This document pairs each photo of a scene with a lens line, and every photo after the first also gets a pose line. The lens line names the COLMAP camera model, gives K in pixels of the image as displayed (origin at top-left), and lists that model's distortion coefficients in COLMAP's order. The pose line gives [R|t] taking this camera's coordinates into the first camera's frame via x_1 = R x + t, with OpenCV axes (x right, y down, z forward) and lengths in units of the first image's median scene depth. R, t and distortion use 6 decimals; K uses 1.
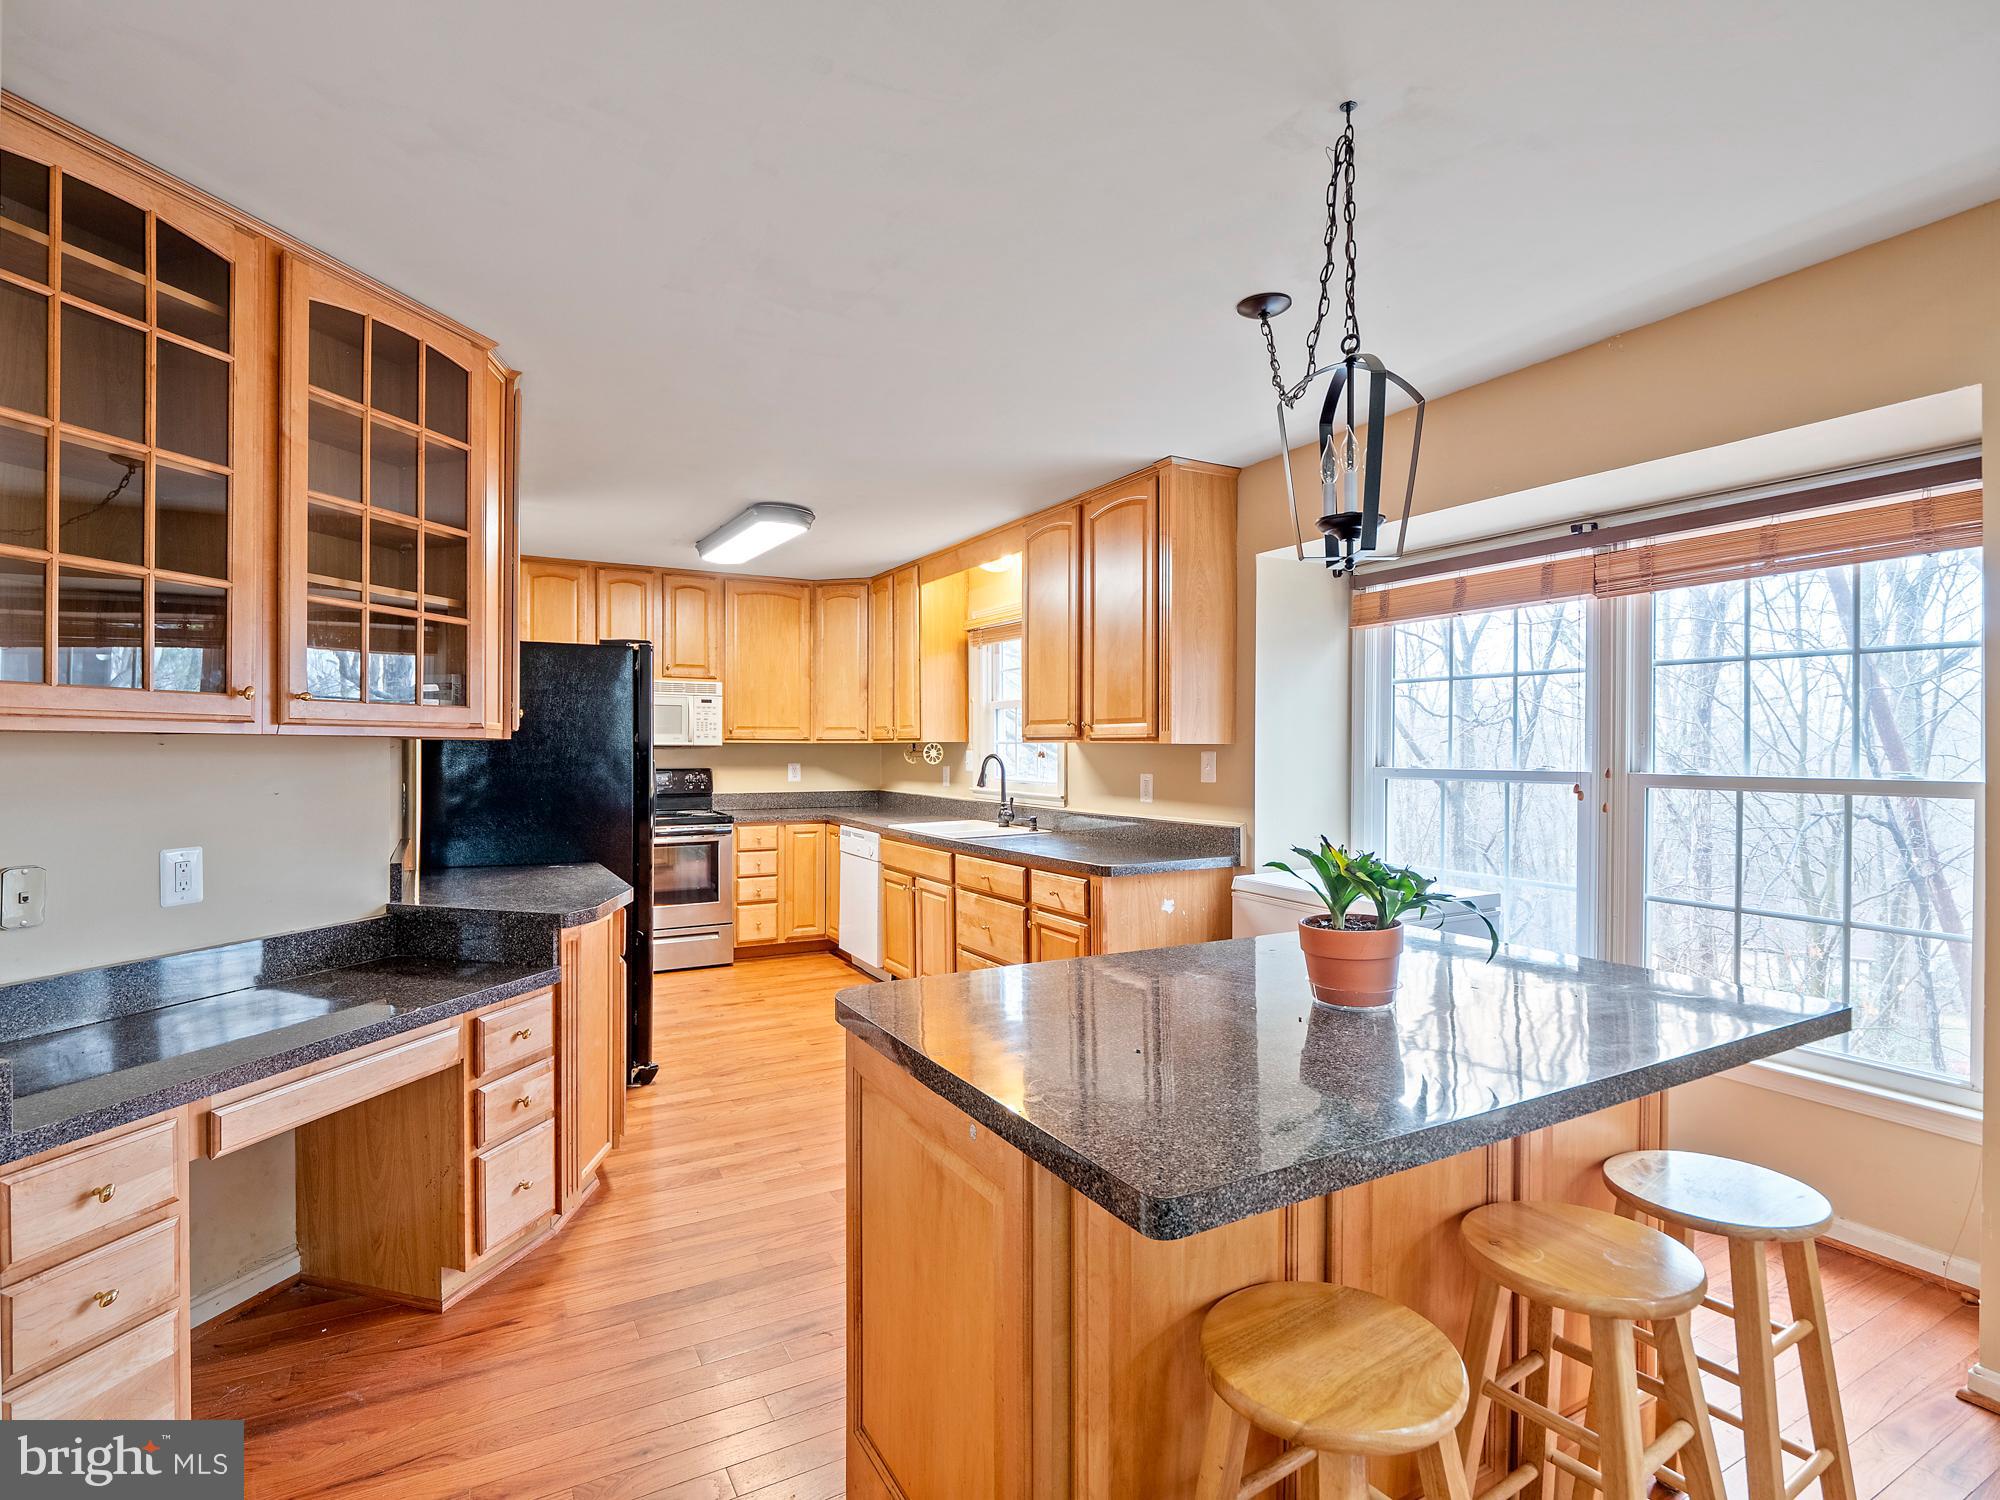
lens RADIAL K [[971.7, 0, 1000.0], [0, 971.7, 750.0], [0, 0, 1]] dist [0.001177, -0.014604]
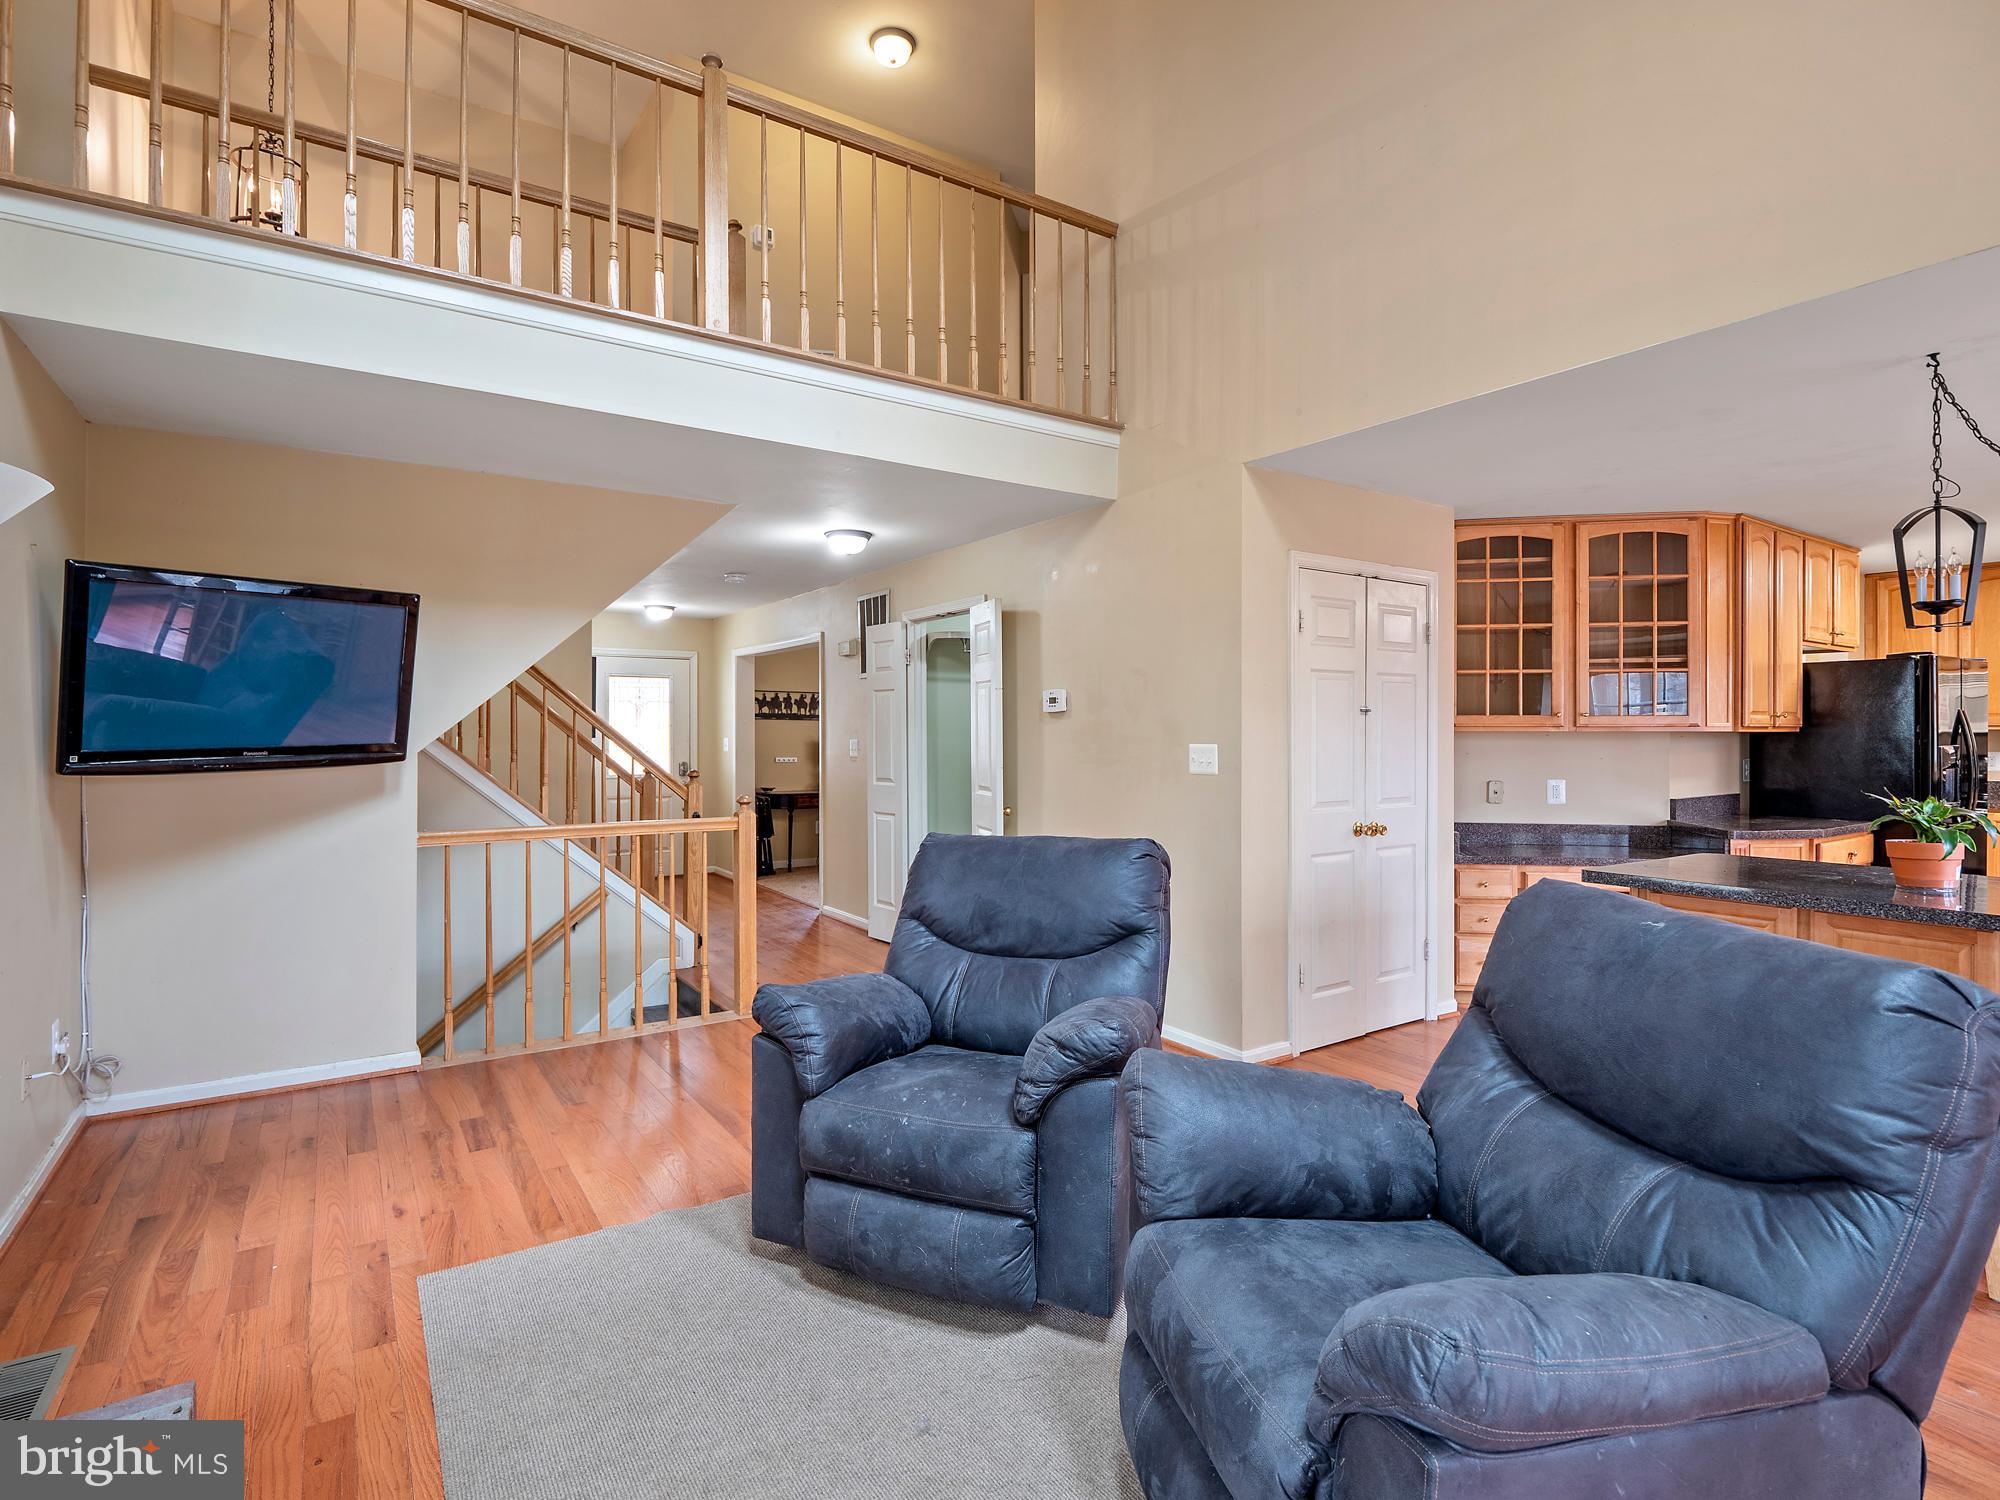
lens RADIAL K [[977.1, 0, 990.2], [0, 977.1, 738.5], [0, 0, 1]] dist [0.003919, -0.013504]
pose [[0.085922, 0.001219, -0.996301, 0.805343], [0.000517, 0.999999, 0.001269, -0.001561], [0.996302, -0.000624, 0.085922, -0.331037]]
